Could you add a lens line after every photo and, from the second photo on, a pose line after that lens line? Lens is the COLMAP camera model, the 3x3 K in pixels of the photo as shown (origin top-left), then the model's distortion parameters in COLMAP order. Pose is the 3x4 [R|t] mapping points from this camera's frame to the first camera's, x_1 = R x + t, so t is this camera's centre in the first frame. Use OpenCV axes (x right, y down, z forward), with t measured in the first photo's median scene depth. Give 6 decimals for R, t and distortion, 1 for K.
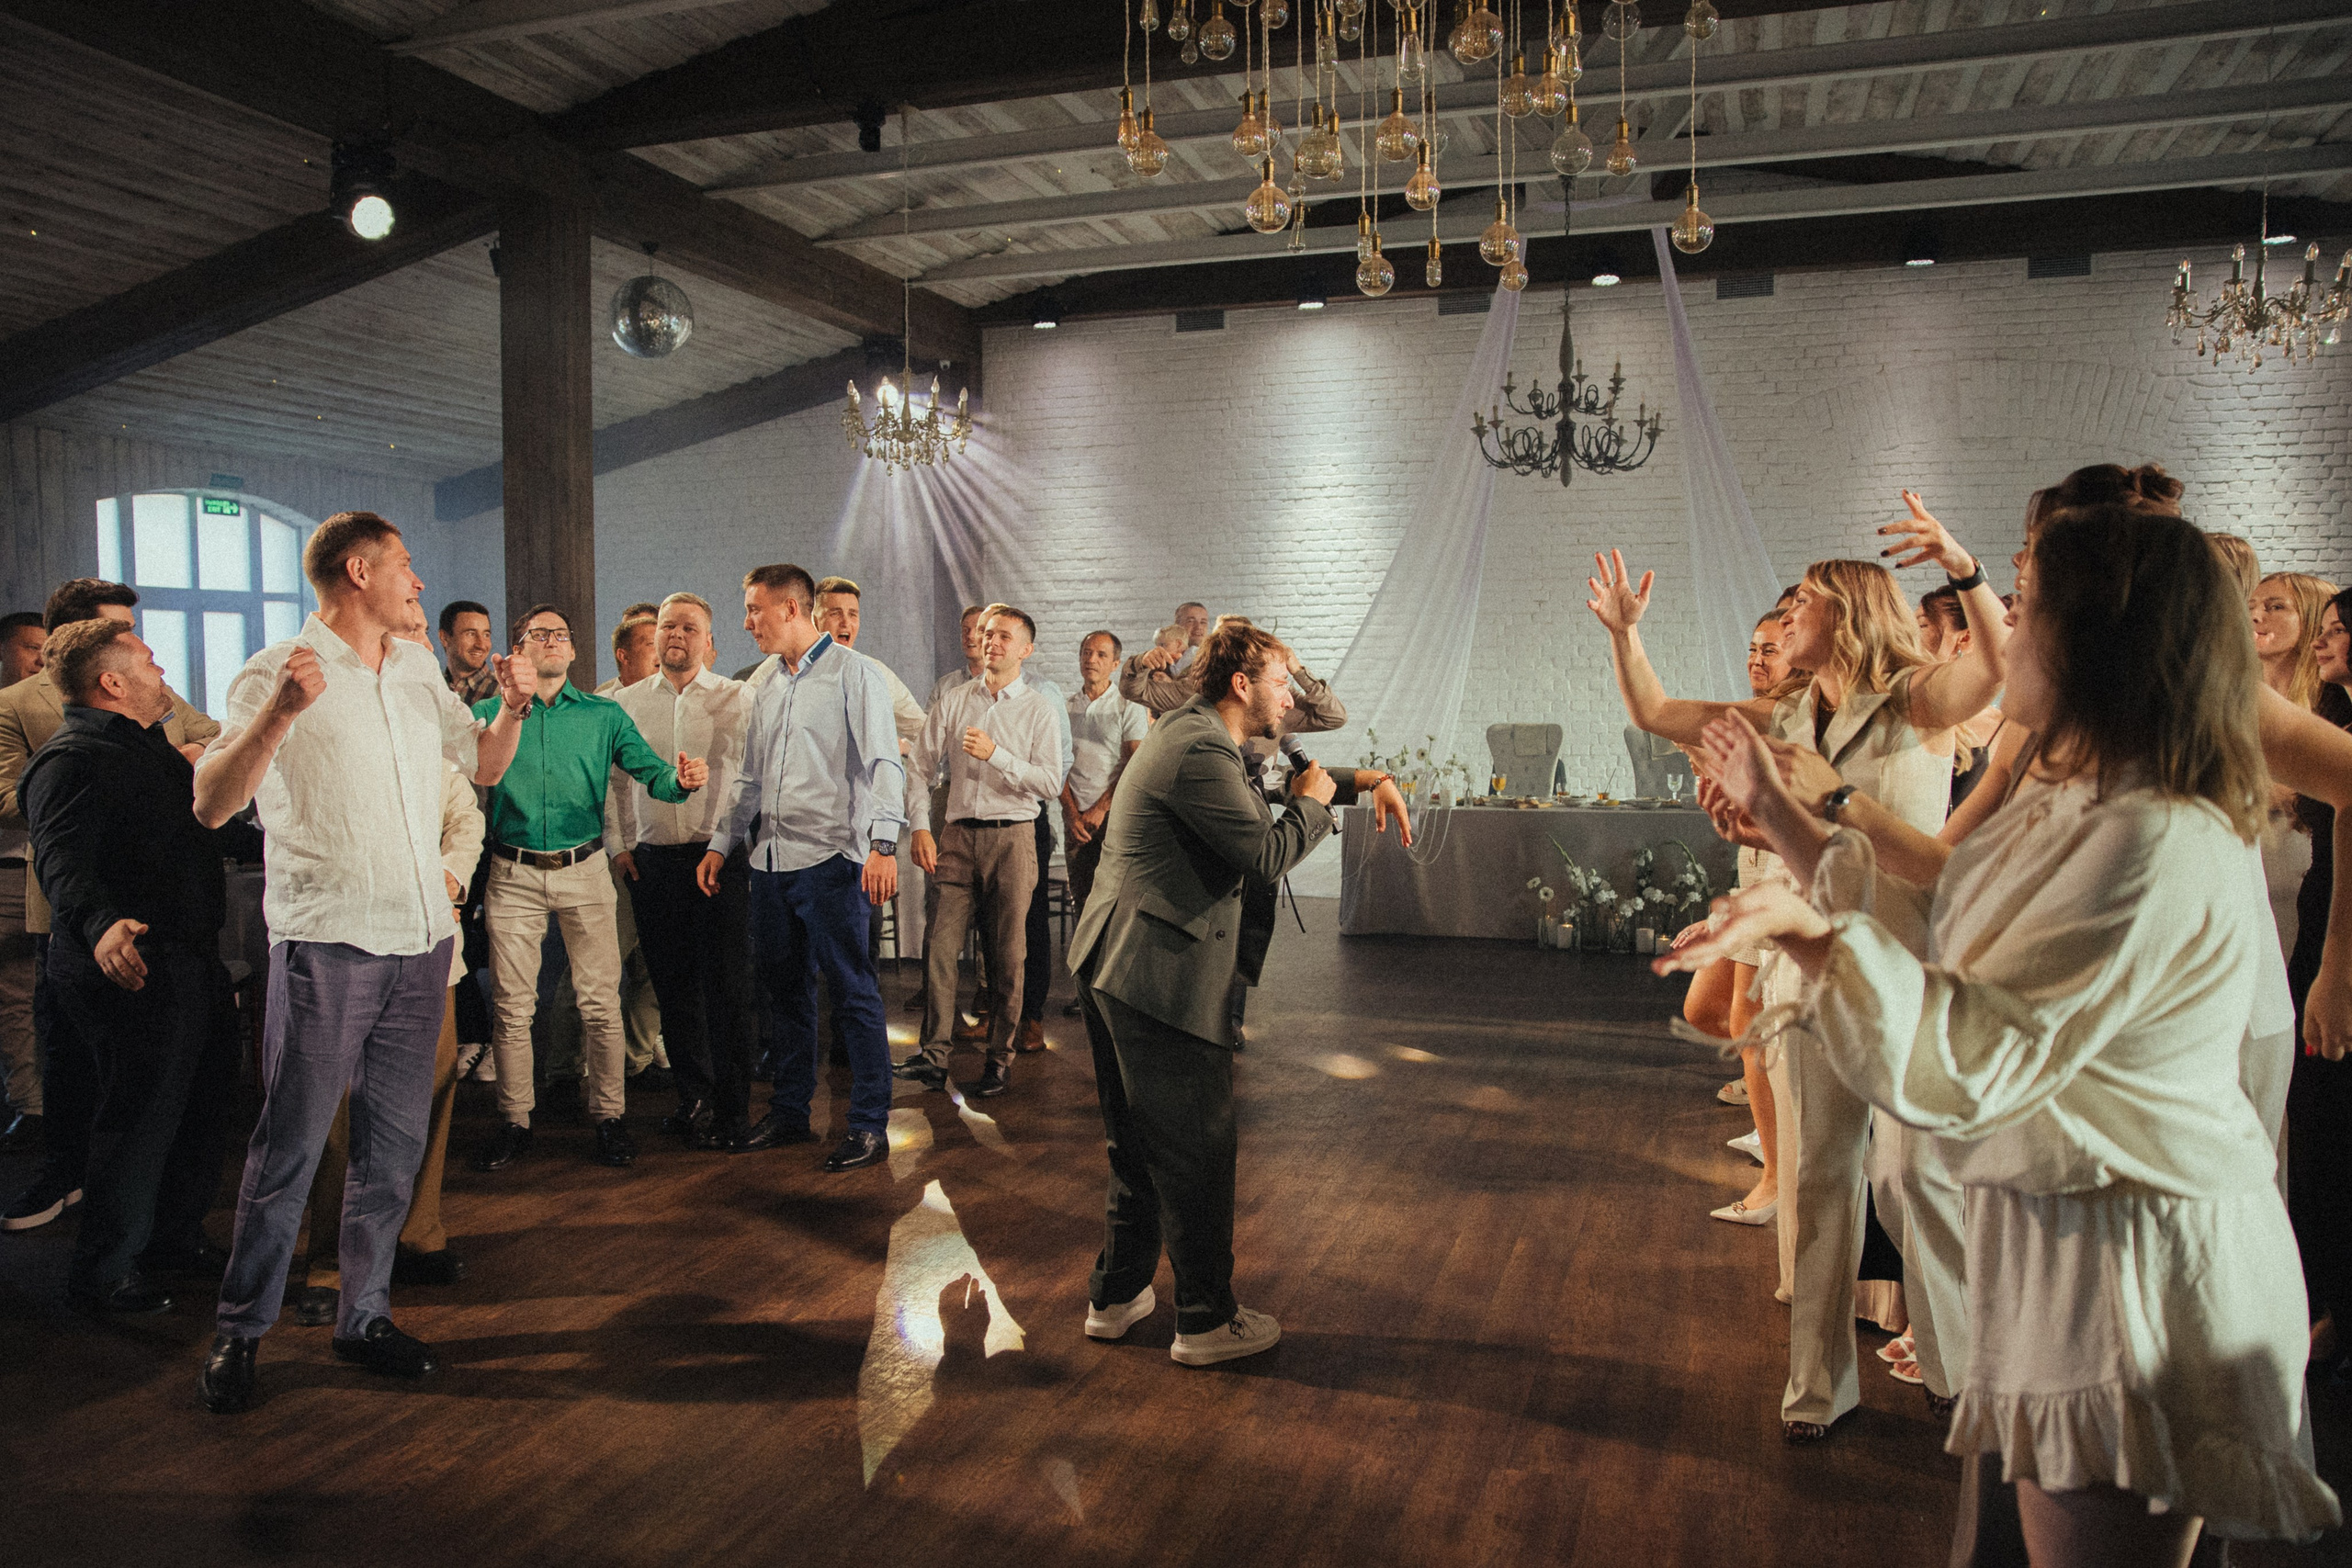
lens RADIAL K [[1700.7, 0, 1176.0], [0, 1700.7, 784.0], [0, 0, 1]] dist [0.001110, 0.002744]
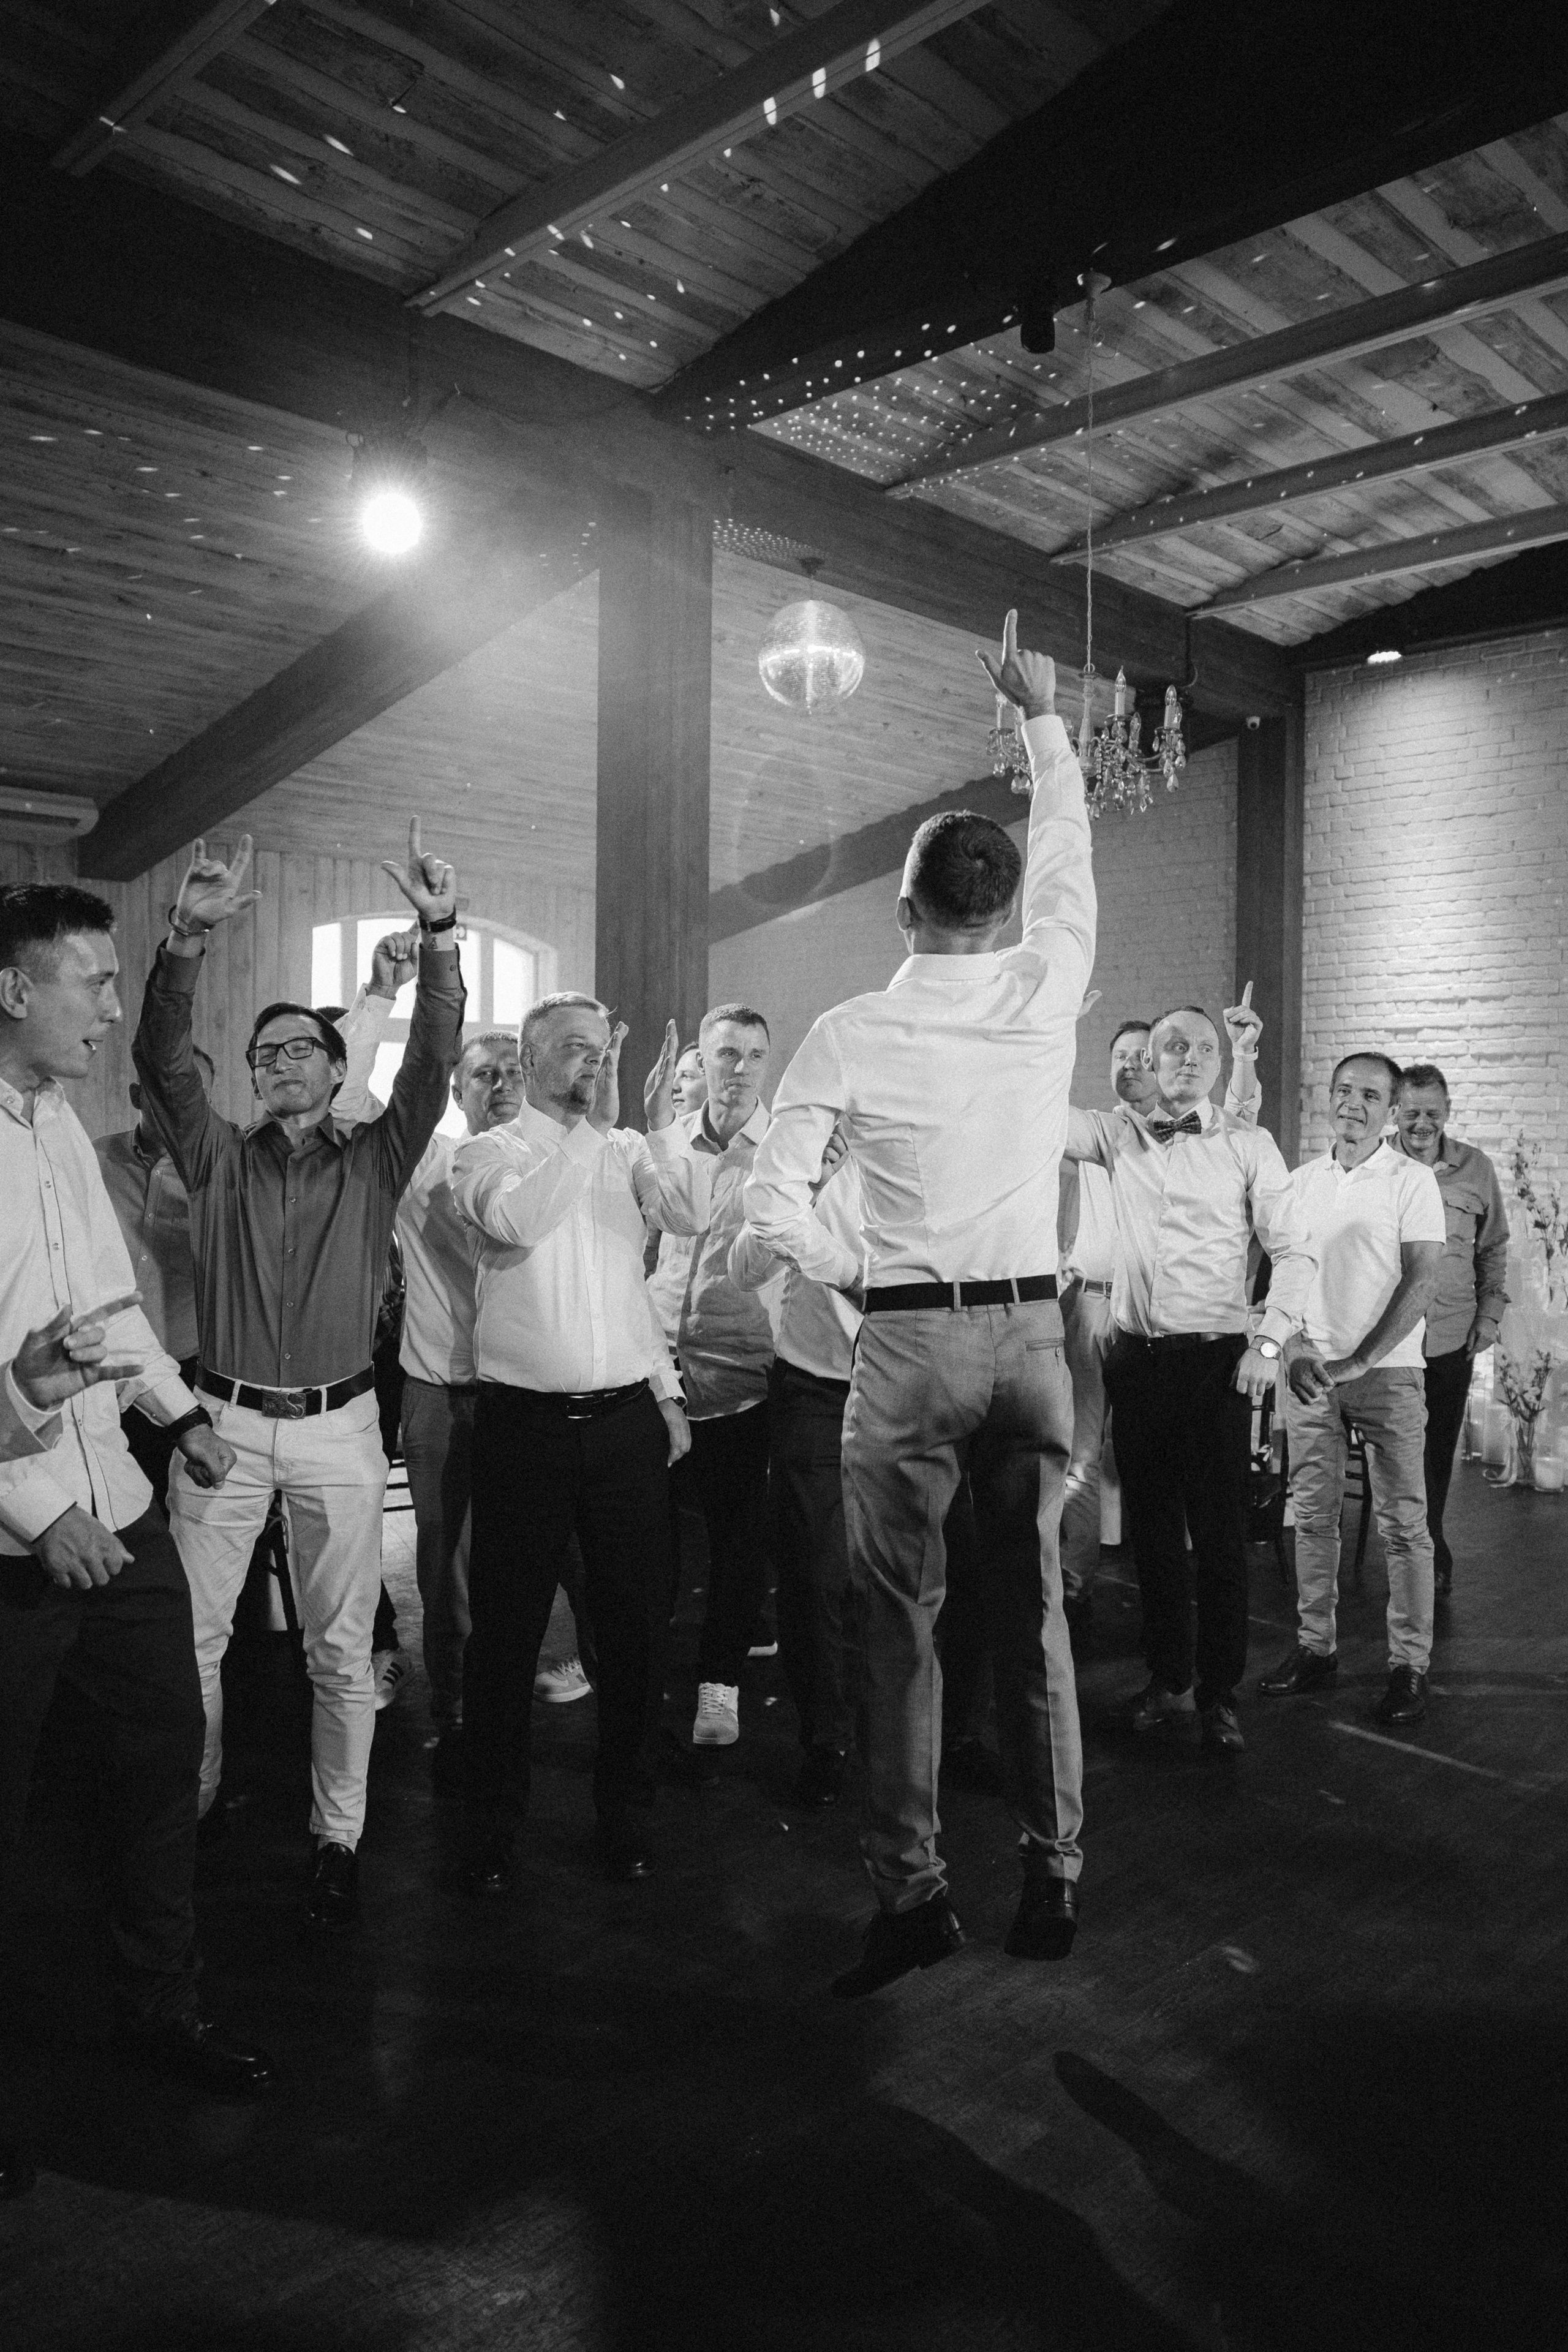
lens RADIAL K [[1734.4, 0, 784.0], [0, 1734.4, 1176.0], [0, 0, 1]] dist [-0.067887, -0.000955]
pose [[0.893969, 0.030640, -0.447080, 0.031349], [-0.046764, 0.998591, -0.025072, -0.013818], [0.445682, 0.043320, 0.894142, 0.246251]]
